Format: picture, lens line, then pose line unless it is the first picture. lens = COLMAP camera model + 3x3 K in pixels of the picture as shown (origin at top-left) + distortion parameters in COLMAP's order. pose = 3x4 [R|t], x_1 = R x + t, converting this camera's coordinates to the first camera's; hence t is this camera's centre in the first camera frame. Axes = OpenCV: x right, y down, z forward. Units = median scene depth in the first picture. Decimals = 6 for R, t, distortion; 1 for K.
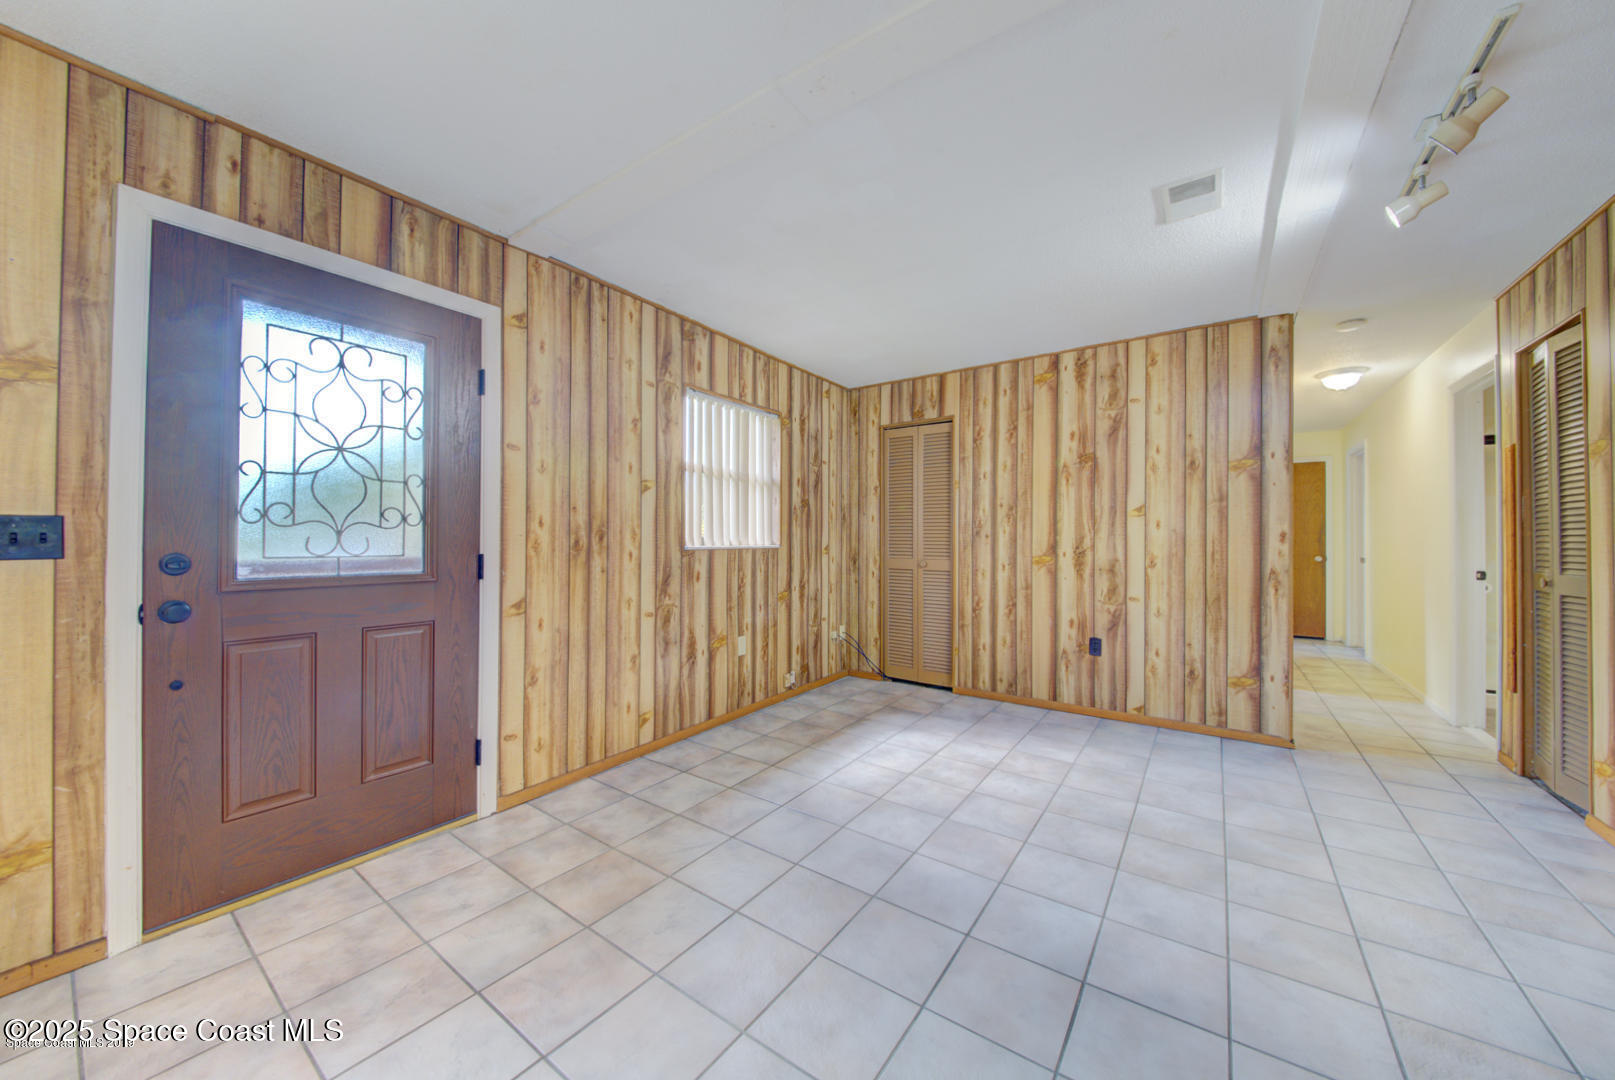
lens RADIAL K [[560.0, 0, 808.5], [0, 560.0, 534.8], [0, 0, 1]] dist [0.025179, -0.016377]
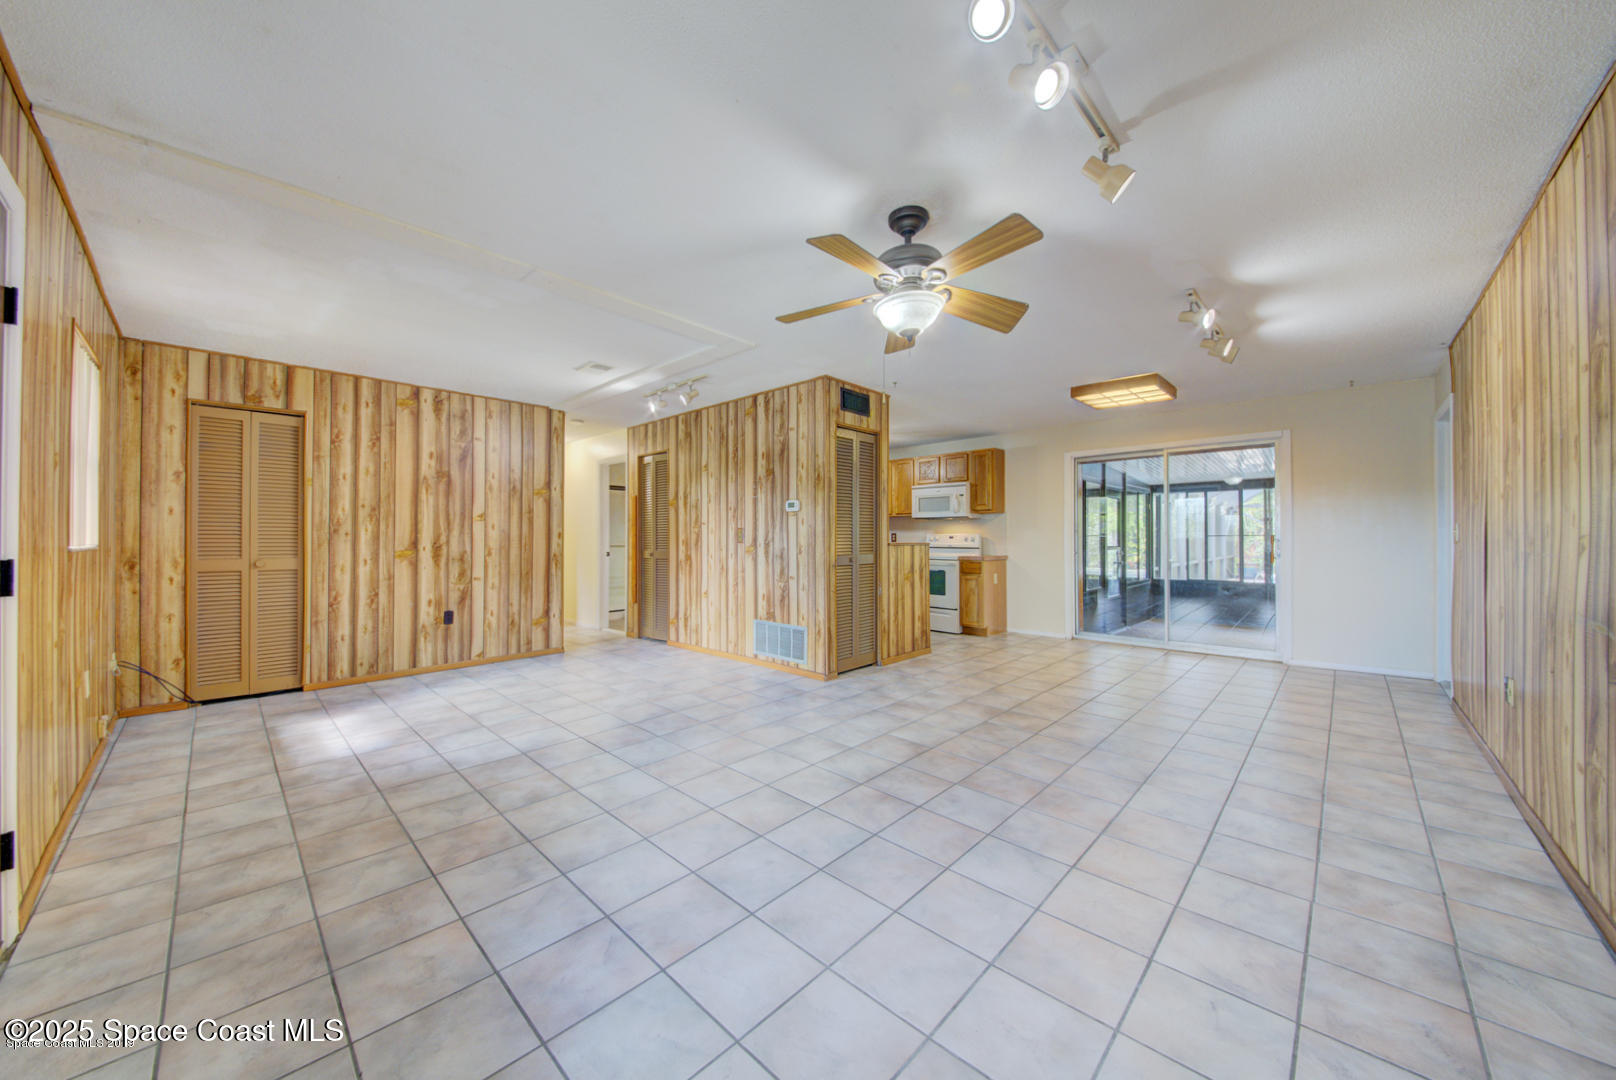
lens RADIAL K [[560.4, 0, 809.0], [0, 560.4, 534.8], [0, 0, 1]] dist [0.025179, -0.016377]
pose [[0.134921, 0.004650, 0.990845, -0.685428], [-0.005392, 0.999978, -0.003958, 0.004103], [-0.990842, -0.004809, 0.134943, -0.019963]]
